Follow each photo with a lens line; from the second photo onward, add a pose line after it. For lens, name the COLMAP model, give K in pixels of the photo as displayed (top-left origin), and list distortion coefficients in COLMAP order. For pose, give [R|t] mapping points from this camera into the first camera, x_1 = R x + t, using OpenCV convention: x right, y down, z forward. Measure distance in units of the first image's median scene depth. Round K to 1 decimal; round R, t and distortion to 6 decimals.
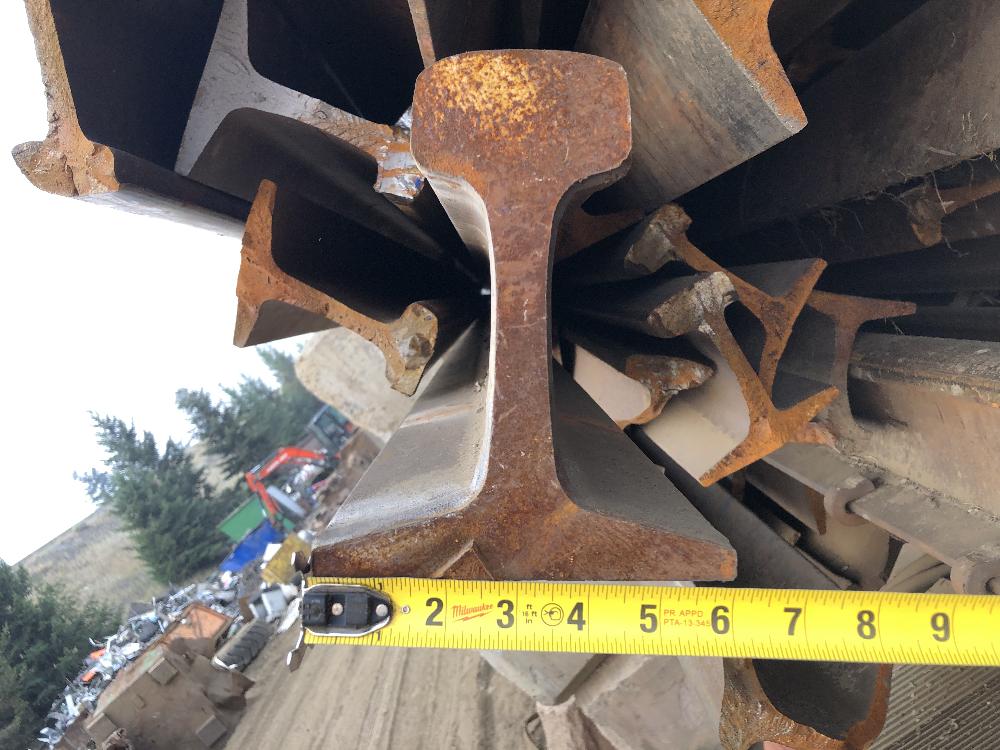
lens RADIAL K [[849.8, 0, 500.0], [0, 849.8, 375.0], [0, 0, 1]] dist [0.003170, 0.010224]
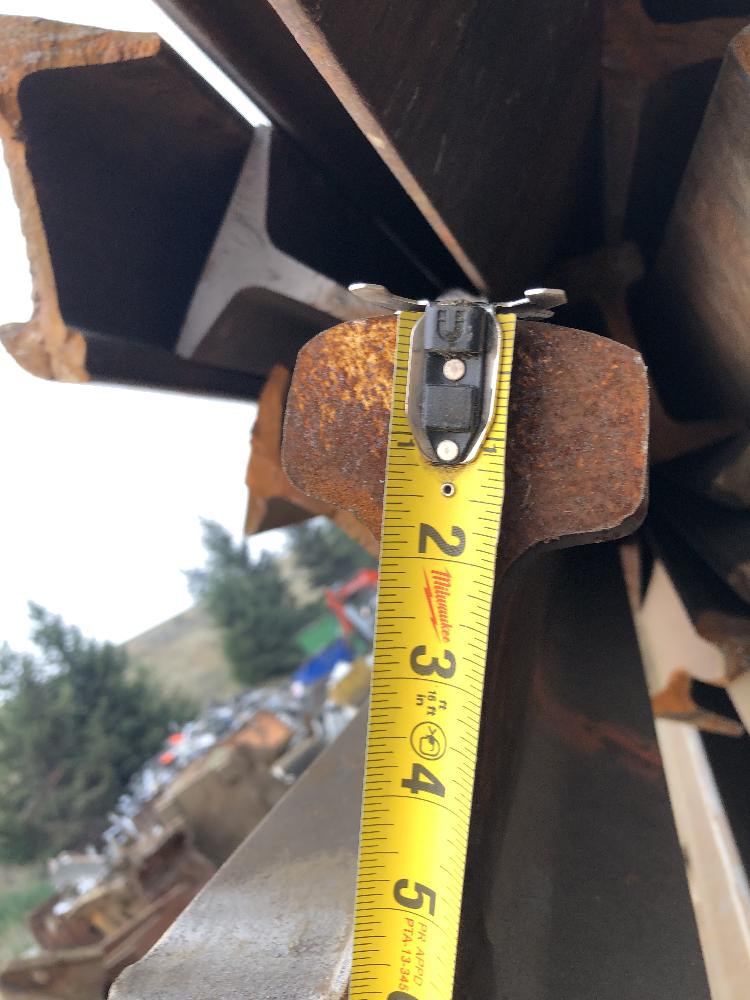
lens RADIAL K [[853.9, 0, 377.8], [0, 853.9, 498.7], [0, 0, 1]] dist [0.037673, -0.069196]
pose [[0.962671, 0.111901, -0.246461, 0.044695], [-0.114537, 0.993412, 0.003661, -0.088577], [0.245247, 0.024704, 0.969146, 0.143609]]
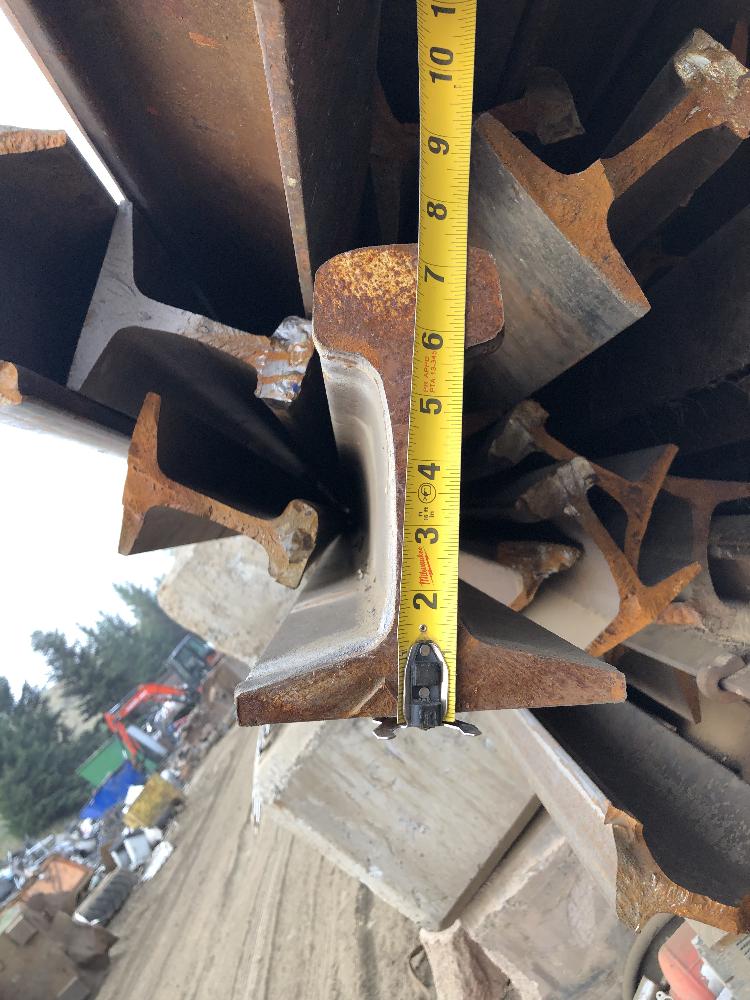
lens RADIAL K [[853.0, 0, 375.0], [0, 853.0, 500.0], [0, 0, 1]] dist [0.001589, 0.007724]
pose [[0.998382, -0.051462, 0.024173, -0.022027], [0.053914, 0.991890, -0.115100, 0.034747], [-0.018053, 0.116217, 0.993060, -0.043084]]
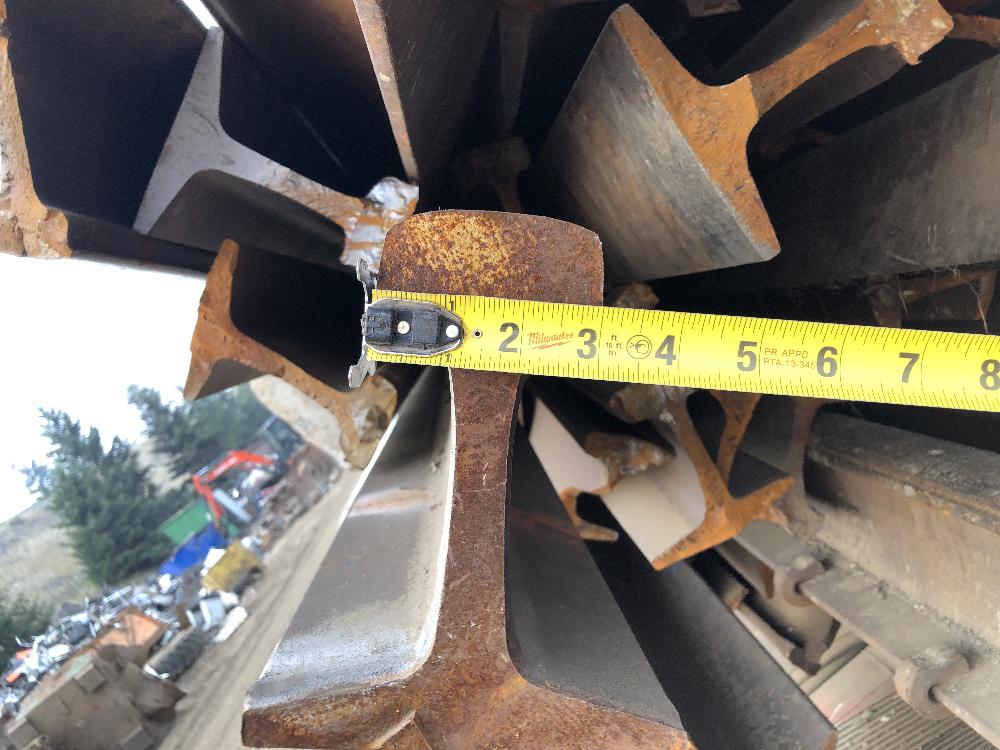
lens RADIAL K [[853.0, 0, 502.2], [0, 853.0, 368.0], [0, 0, 1]] dist [0.001589, 0.007724]
pose [[0.996883, 0.061856, 0.048978, -0.001835], [-0.060691, 0.997845, -0.024939, -0.063918], [-0.050415, 0.021889, 0.998488, 0.011807]]
